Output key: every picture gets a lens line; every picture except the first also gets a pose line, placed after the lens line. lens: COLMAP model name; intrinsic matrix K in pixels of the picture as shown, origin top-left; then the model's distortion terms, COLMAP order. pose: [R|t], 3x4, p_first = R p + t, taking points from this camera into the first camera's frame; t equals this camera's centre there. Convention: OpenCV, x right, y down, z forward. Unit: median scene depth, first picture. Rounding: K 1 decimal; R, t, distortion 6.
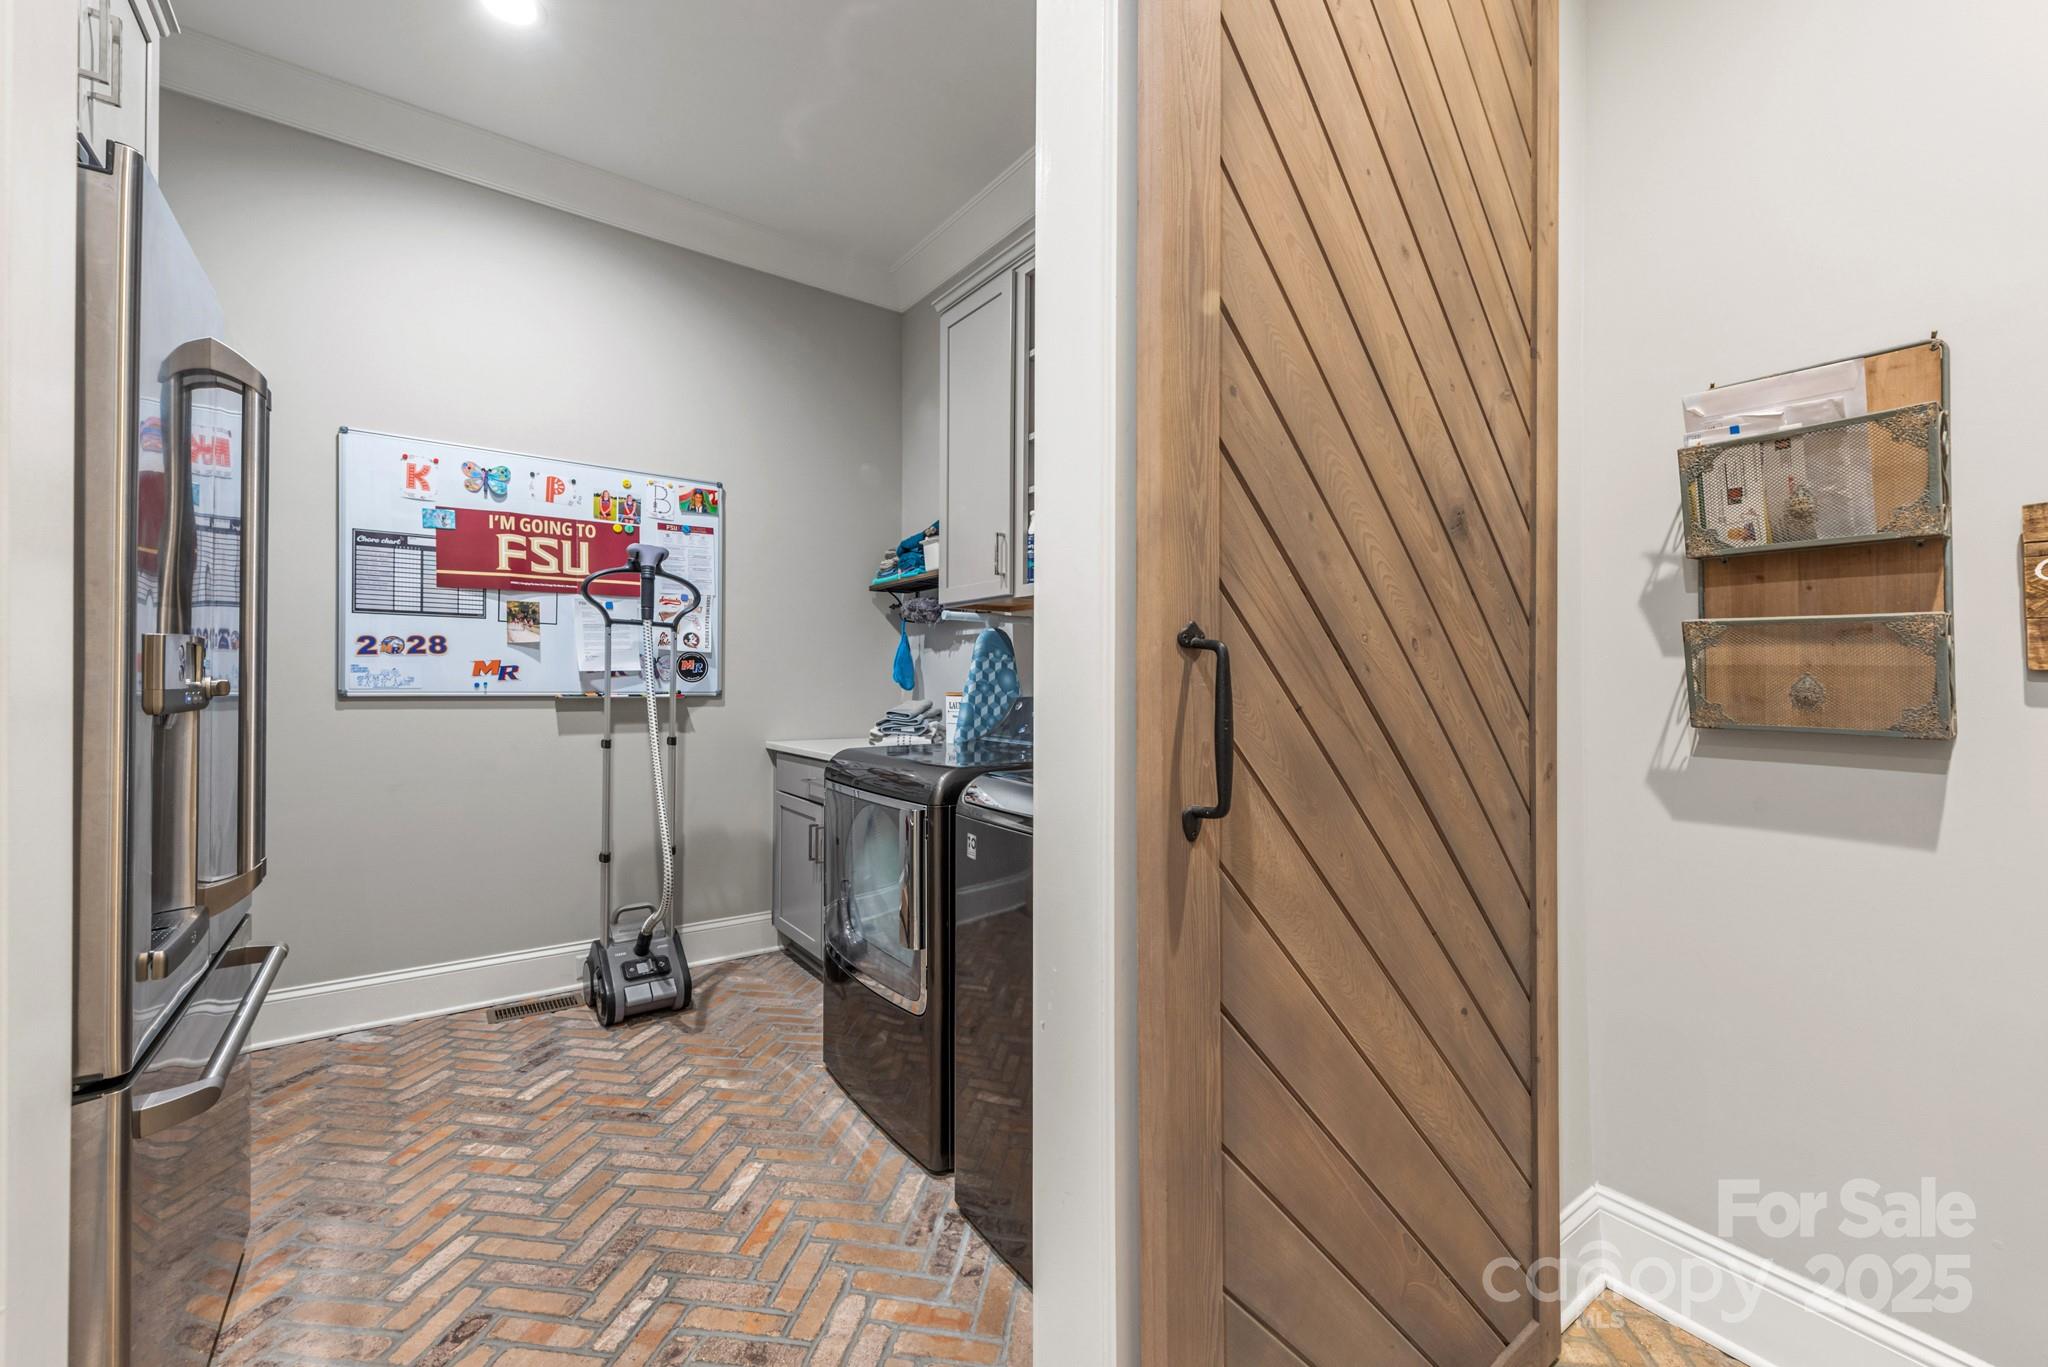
lens RADIAL K [[804.1, 0, 1078.9], [0, 804.1, 680.4], [0, 0, 1]] dist [0.009494, -0.002141]
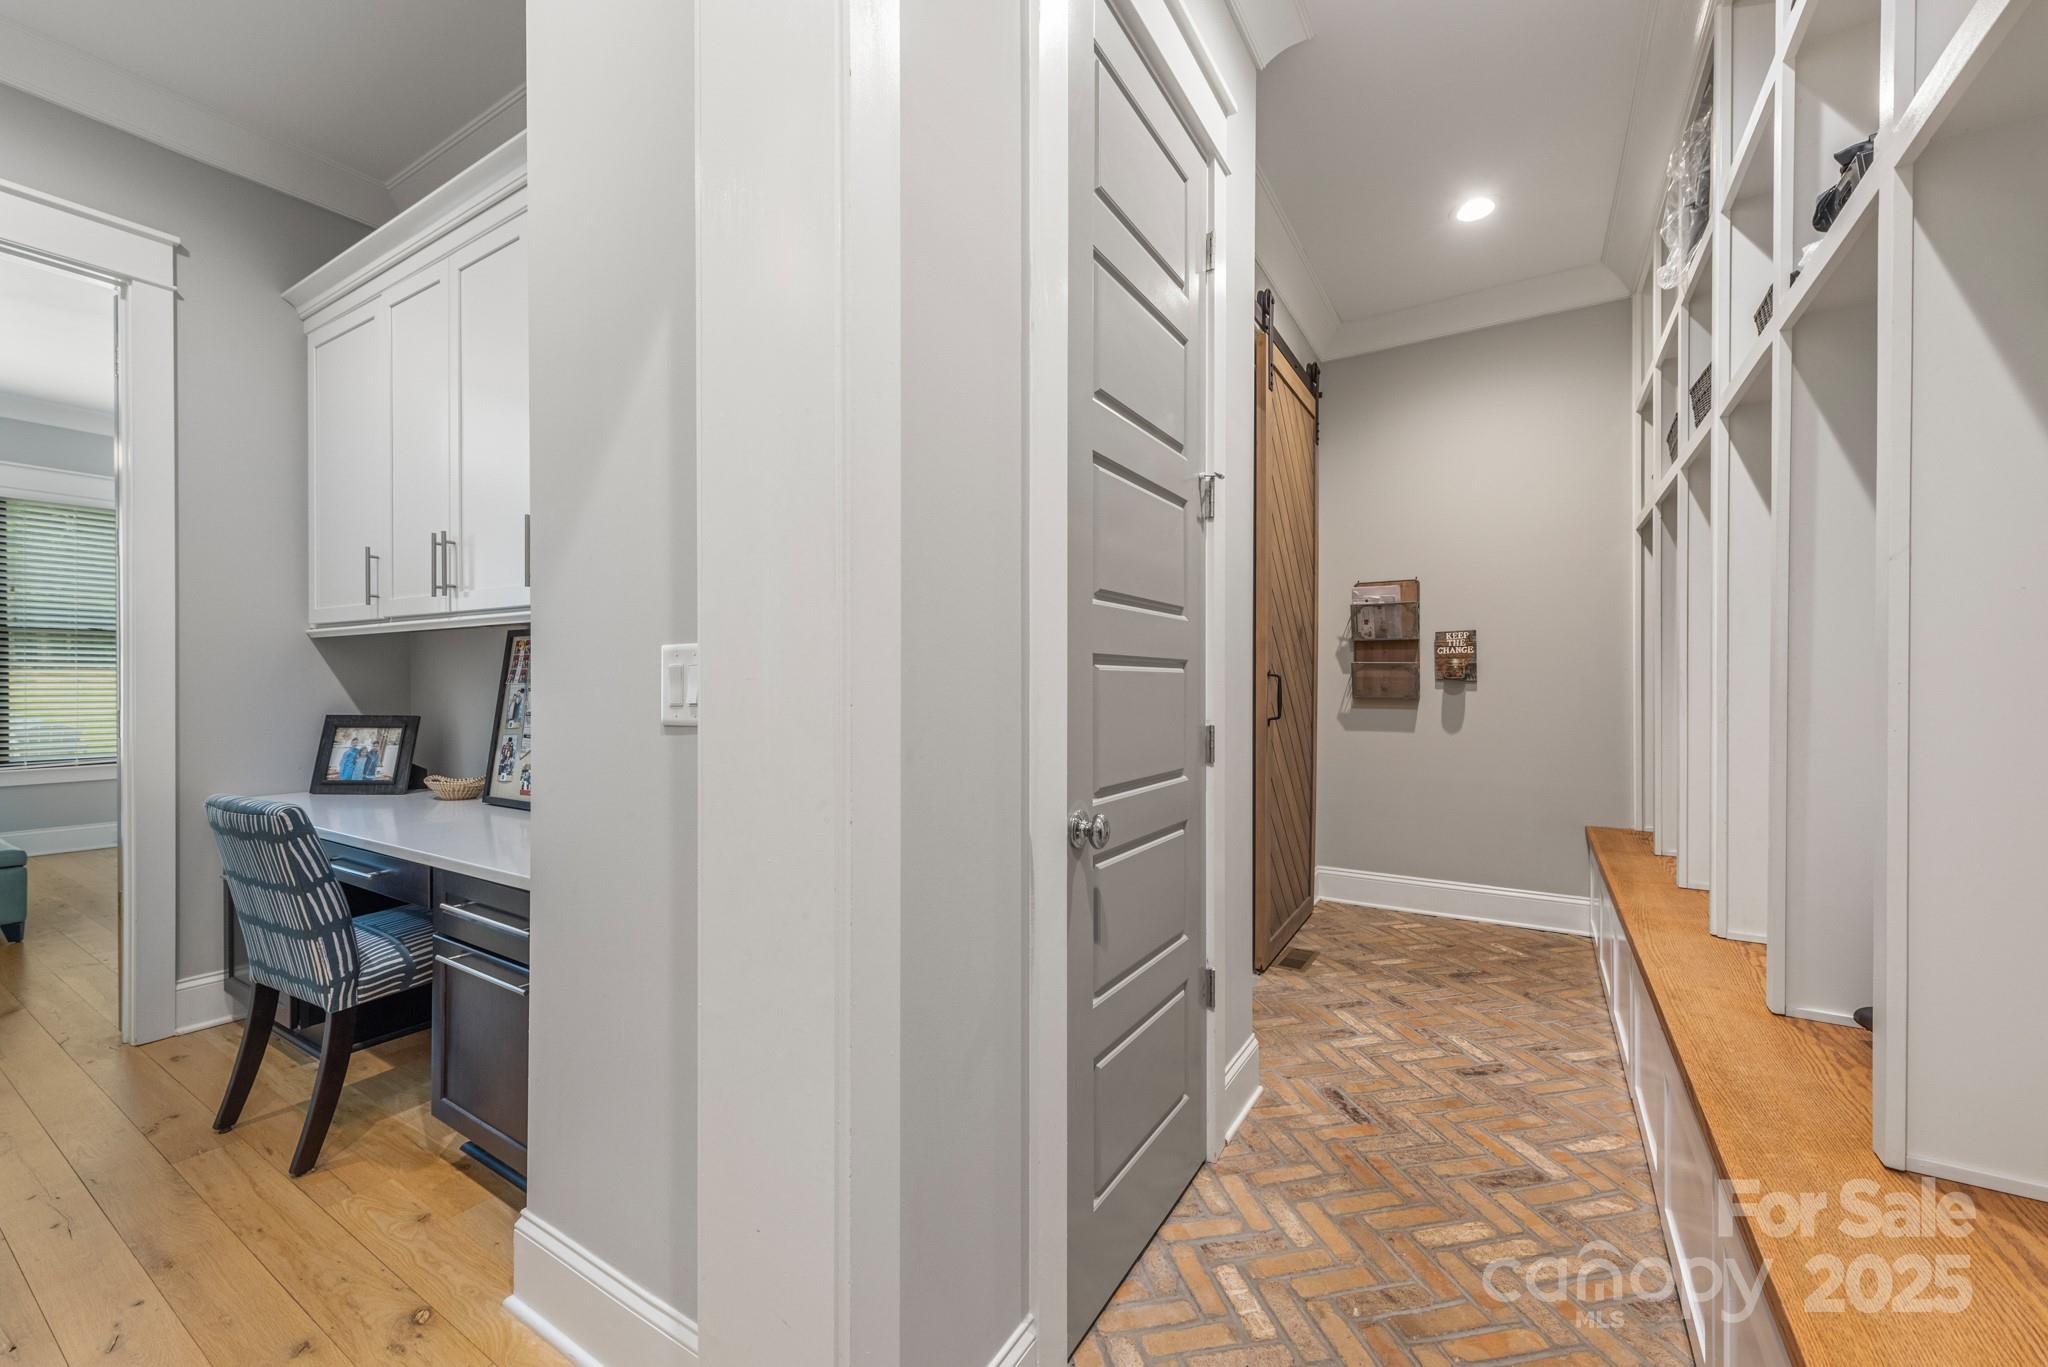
lens RADIAL K [[804.1, 0, 1023.8], [0, 804.1, 683.7], [0, 0, 1]] dist [0.009494, -0.002141]
pose [[0.936120, -0.002150, 0.351673, -1.494321], [-0.003439, 0.999878, 0.015267, -0.037535], [-0.351663, -0.015502, 0.935998, -1.419980]]
